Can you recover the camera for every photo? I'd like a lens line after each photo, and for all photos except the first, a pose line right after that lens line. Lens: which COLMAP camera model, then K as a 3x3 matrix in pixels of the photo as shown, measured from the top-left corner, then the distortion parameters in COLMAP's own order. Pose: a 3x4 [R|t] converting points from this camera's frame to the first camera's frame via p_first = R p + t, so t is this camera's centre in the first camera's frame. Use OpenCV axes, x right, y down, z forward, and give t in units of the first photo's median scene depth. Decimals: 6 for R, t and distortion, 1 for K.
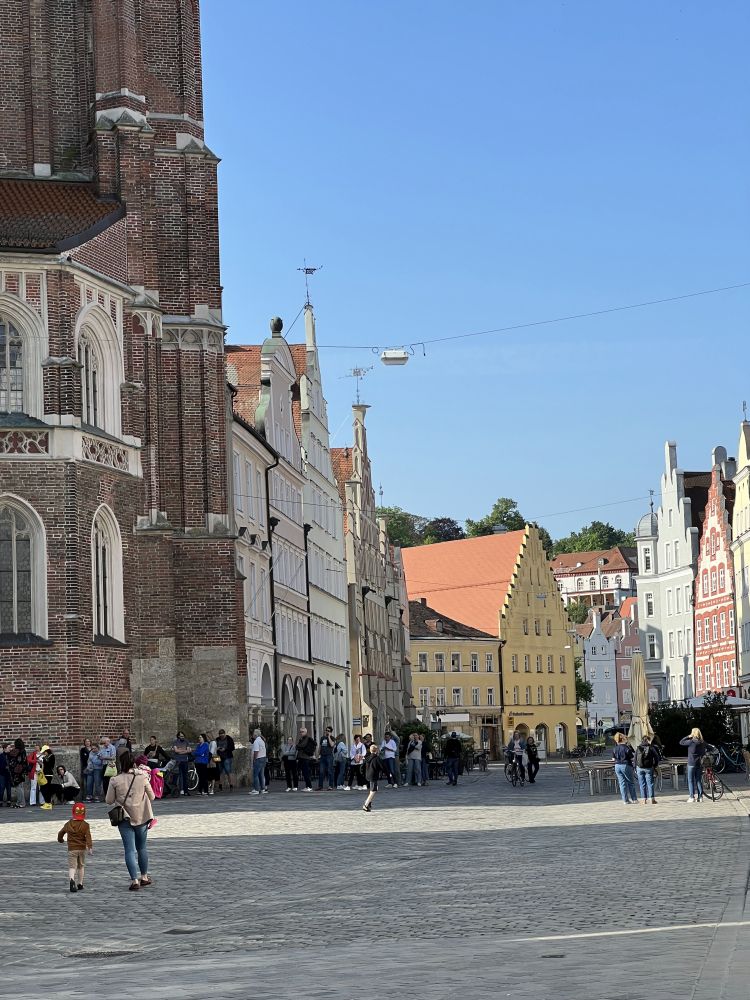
lens RADIAL K [[2274.2, 0, 374.4], [0, 2274.2, 500.7], [0, 0, 1]] dist [0.114847, 0.000000]
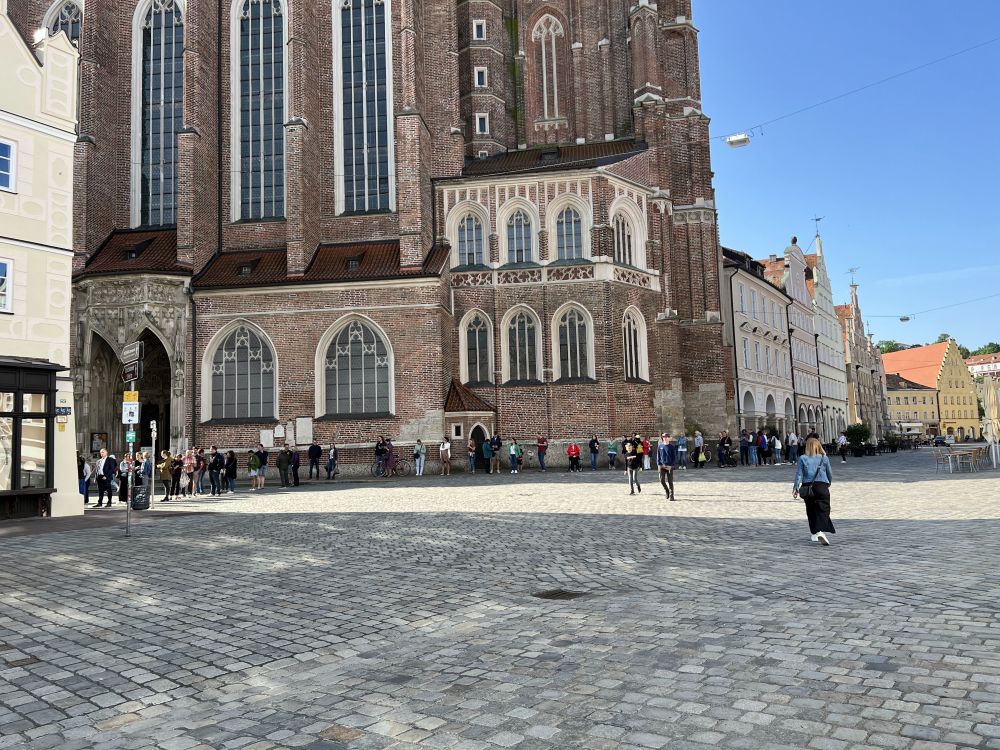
lens RADIAL K [[759.2, 0, 493.8], [0, 759.2, 382.2], [0, 0, 1]] dist [0.056902, -0.070499]
pose [[0.885975, -0.034201, -0.462470, 0.057551], [0.051182, 0.998396, 0.024217, 0.039280], [0.460900, -0.045126, 0.886304, 0.379930]]
